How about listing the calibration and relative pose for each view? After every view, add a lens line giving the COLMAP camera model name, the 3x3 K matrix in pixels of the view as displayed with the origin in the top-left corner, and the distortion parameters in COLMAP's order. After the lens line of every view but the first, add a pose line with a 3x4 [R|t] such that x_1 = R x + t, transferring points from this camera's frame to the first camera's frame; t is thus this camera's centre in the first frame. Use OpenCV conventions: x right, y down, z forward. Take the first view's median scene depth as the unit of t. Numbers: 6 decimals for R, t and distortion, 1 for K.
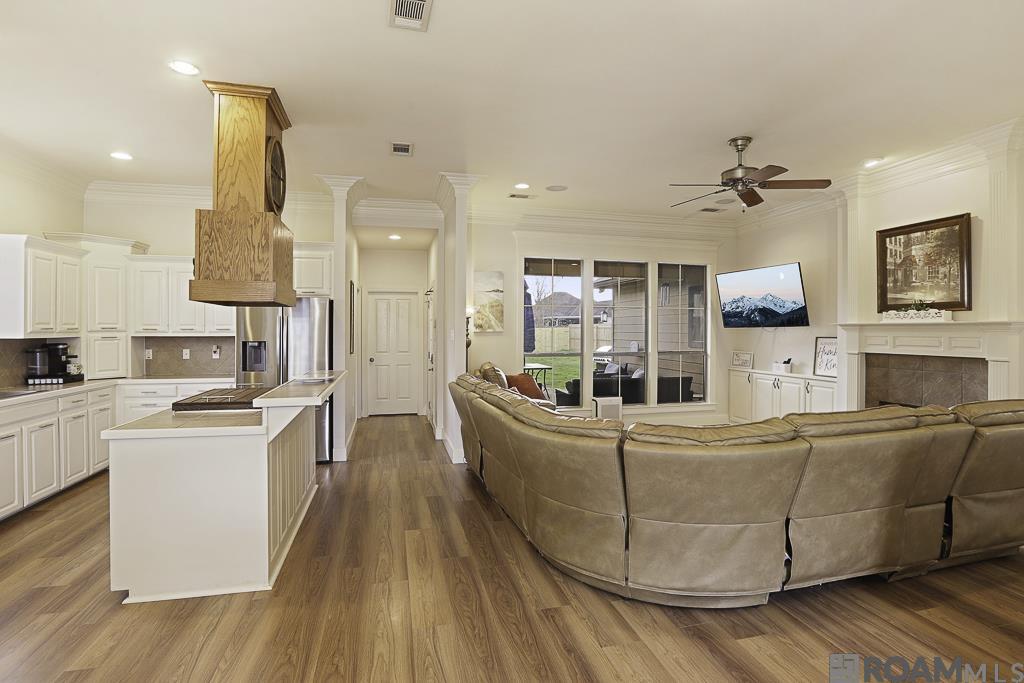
lens RADIAL K [[484.9, 0, 515.2], [0, 484.9, 328.9], [0, 0, 1]] dist [-0.037558, 0.011510]
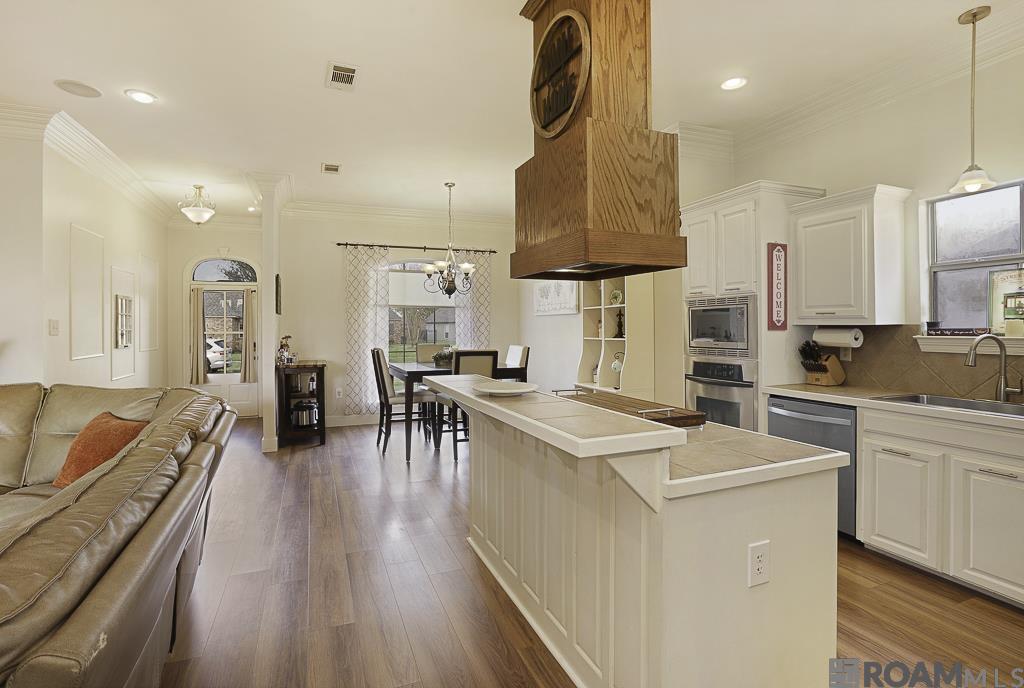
lens RADIAL K [[484.9, 0, 501.1], [0, 484.9, 328.4], [0, 0, 1]] dist [-0.037558, 0.011510]
pose [[-0.992025, 0.004759, -0.125949, -0.246807], [0.004888, 0.999988, -0.000719, 0.019183], [0.125944, -0.001329, -0.992036, 1.180189]]
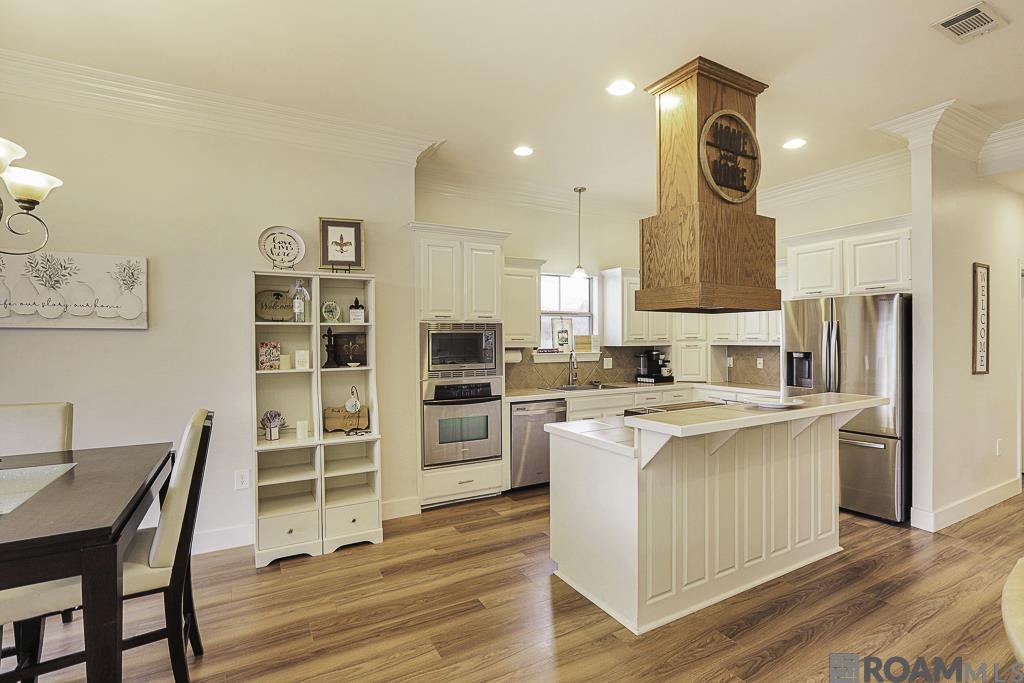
lens RADIAL K [[484.9, 0, 514.8], [0, 484.9, 339.1], [0, 0, 1]] dist [-0.037558, 0.011510]
pose [[0.265471, -0.001542, -0.964118, 0.149931], [0.006241, 0.999981, 0.000119, -0.001032], [0.964099, -0.006049, 0.265475, 0.296120]]
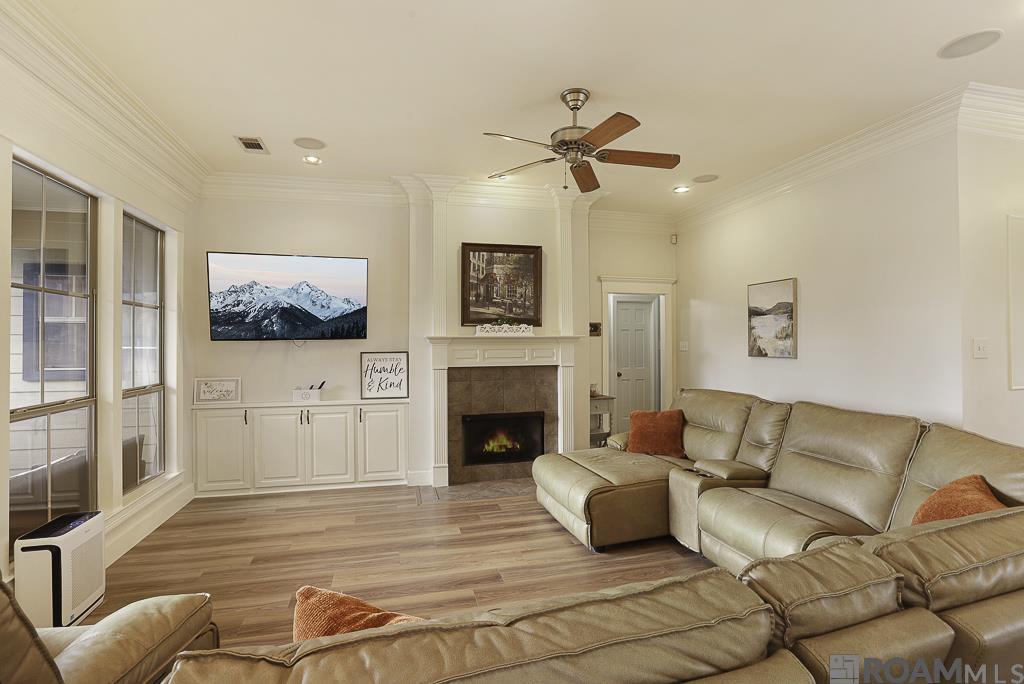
lens RADIAL K [[484.9, 0, 516.4], [0, 484.9, 341.9], [0, 0, 1]] dist [-0.037558, 0.011510]
pose [[-0.004648, -0.000290, 0.999989, -0.251460], [0.002960, 0.999996, 0.000304, -0.000060], [-0.999985, 0.002961, -0.004647, 0.932478]]
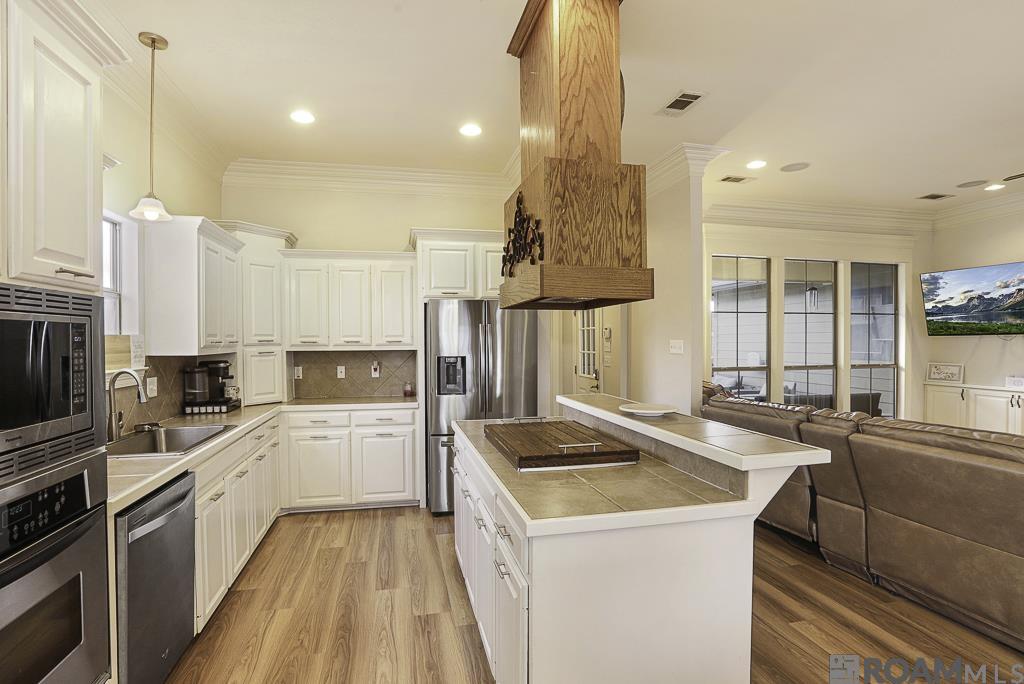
lens RADIAL K [[484.9, 0, 516.9], [0, 484.9, 344.6], [0, 0, 1]] dist [-0.037558, 0.011510]
pose [[0.999784, -0.006709, -0.019695, -0.434622], [0.006892, 0.999934, 0.009203, -0.000063], [0.019632, -0.009337, 0.999764, 0.209860]]
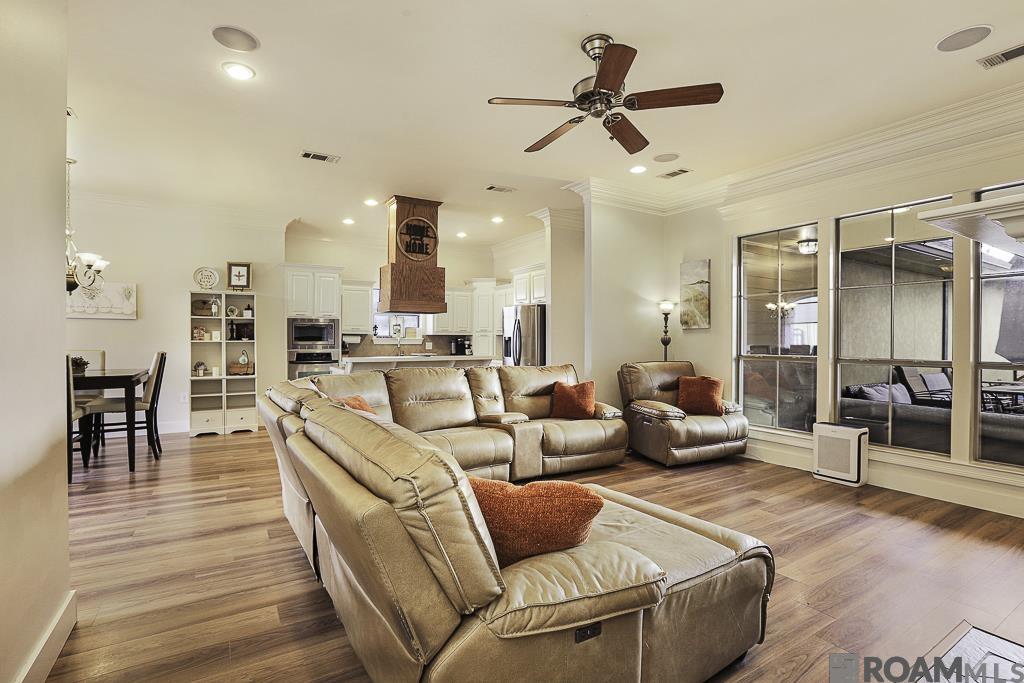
lens RADIAL K [[484.9, 0, 505.8], [0, 484.9, 342.5], [0, 0, 1]] dist [-0.037558, 0.011510]
pose [[0.292430, 0.005573, -0.956271, 0.926418], [-0.001485, 0.999984, 0.005373, 0.036897], [0.956286, -0.000151, 0.292434, 0.569264]]
